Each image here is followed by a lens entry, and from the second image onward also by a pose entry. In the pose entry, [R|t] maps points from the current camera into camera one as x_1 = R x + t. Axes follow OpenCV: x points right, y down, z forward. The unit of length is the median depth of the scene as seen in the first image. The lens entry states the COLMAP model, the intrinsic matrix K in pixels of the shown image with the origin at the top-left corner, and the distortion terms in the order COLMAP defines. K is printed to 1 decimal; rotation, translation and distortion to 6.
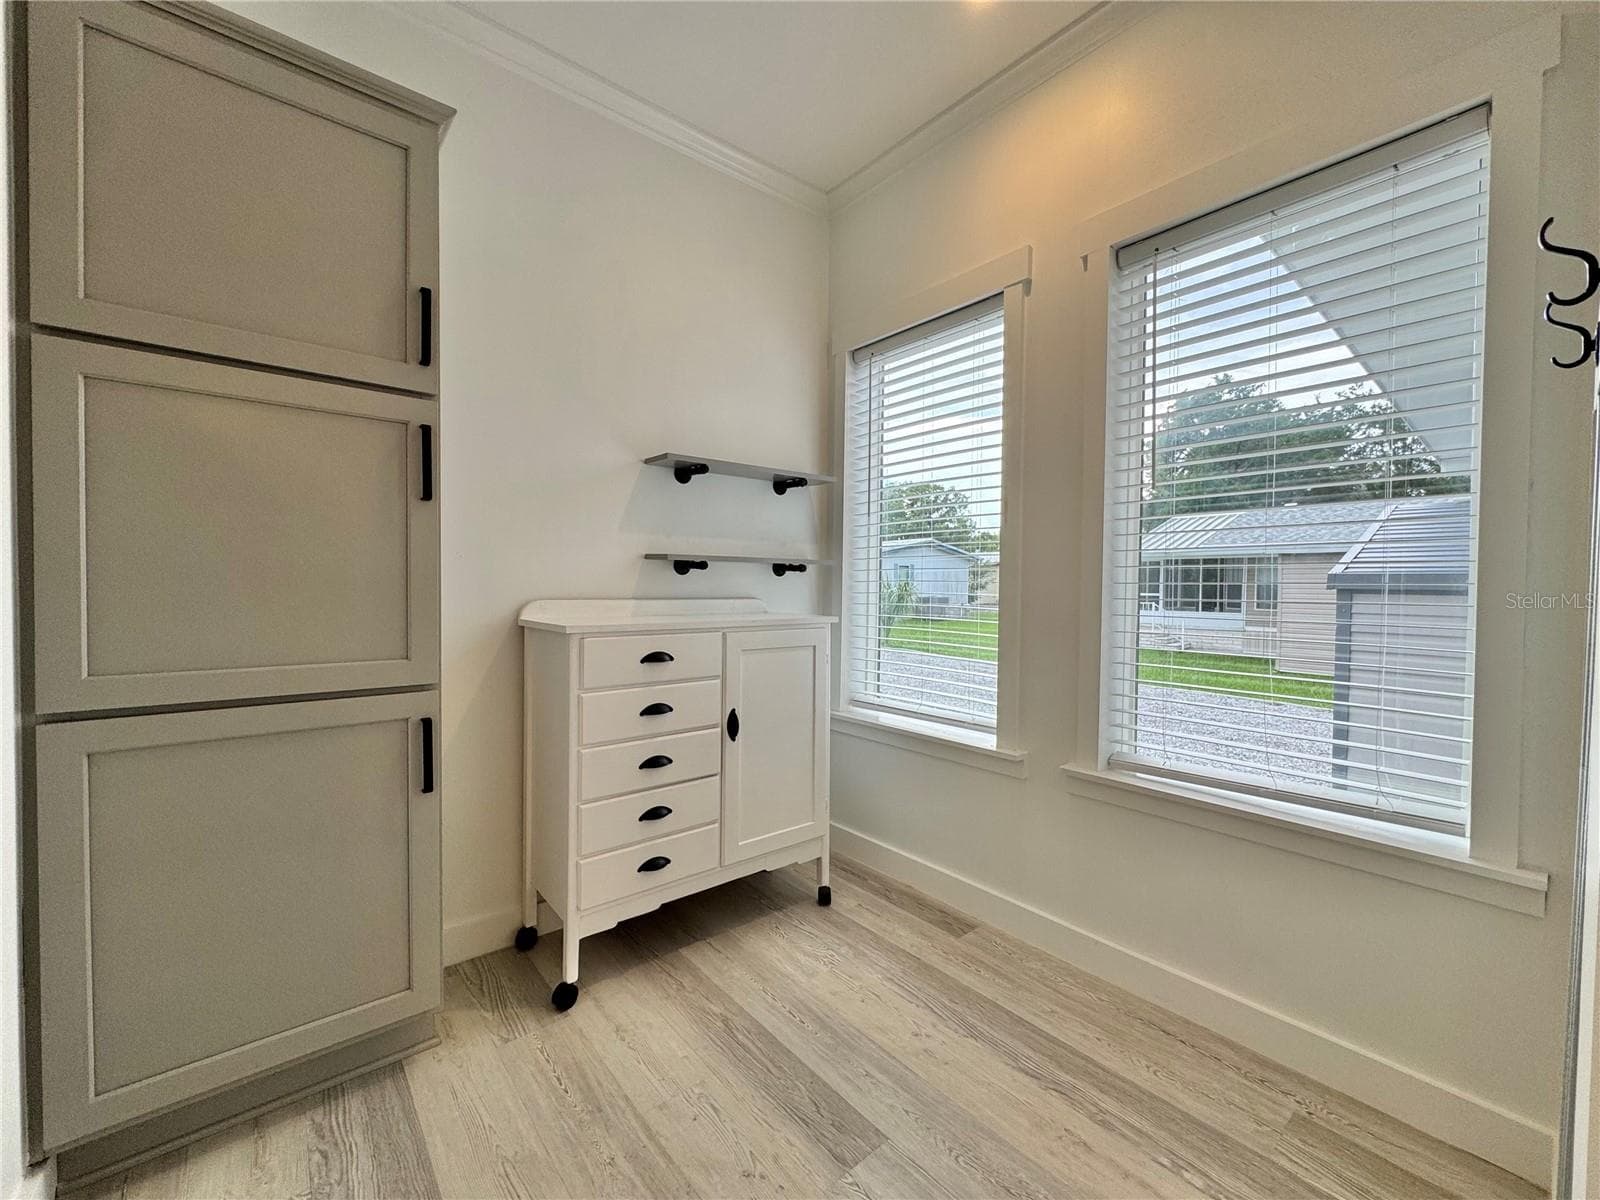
lens RADIAL K [[639.9, 0, 800.5], [0, 639.9, 598.7], [0, 0, 1]] dist [-0.005318, 0.000358]
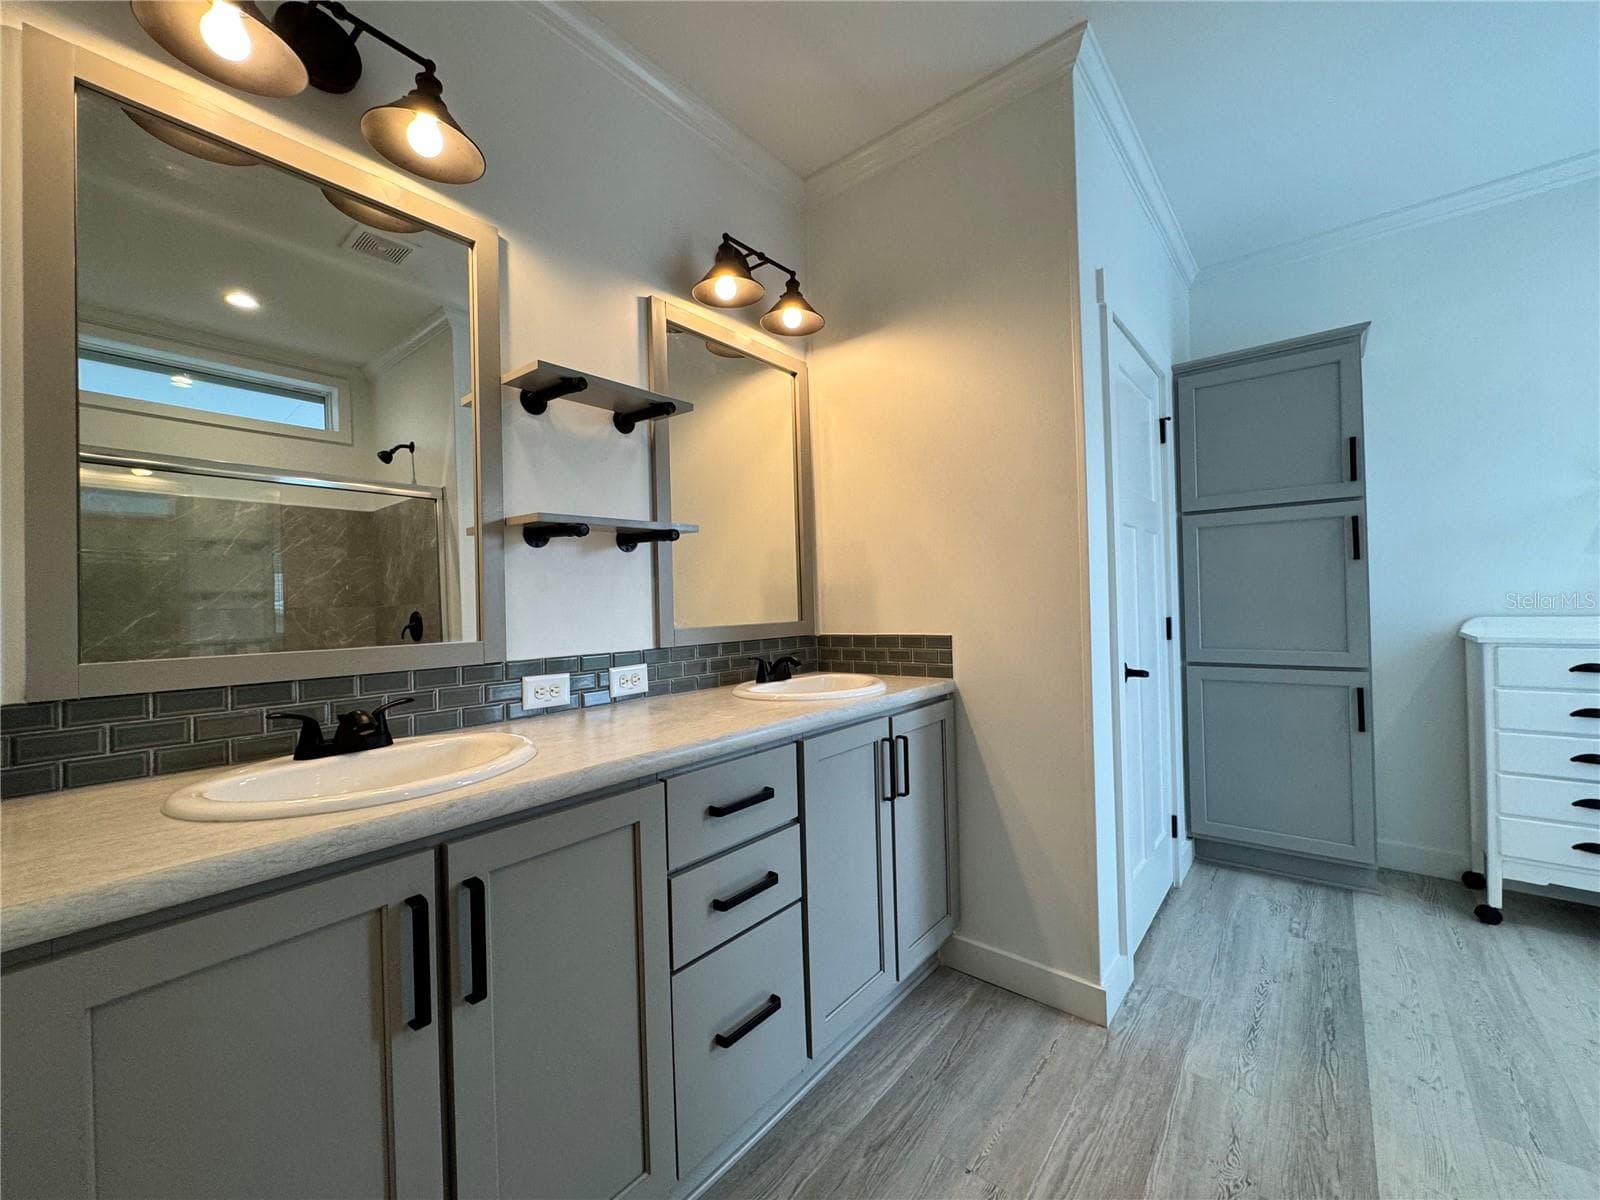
lens RADIAL K [[639.9, 0, 800.5], [0, 639.9, 598.7], [0, 0, 1]] dist [-0.005318, 0.000358]
pose [[0.188231, -0.021829, -0.981882, 0.790548], [0.006172, 0.999760, -0.021044, -0.022563], [0.982105, -0.002099, 0.188320, -0.768654]]
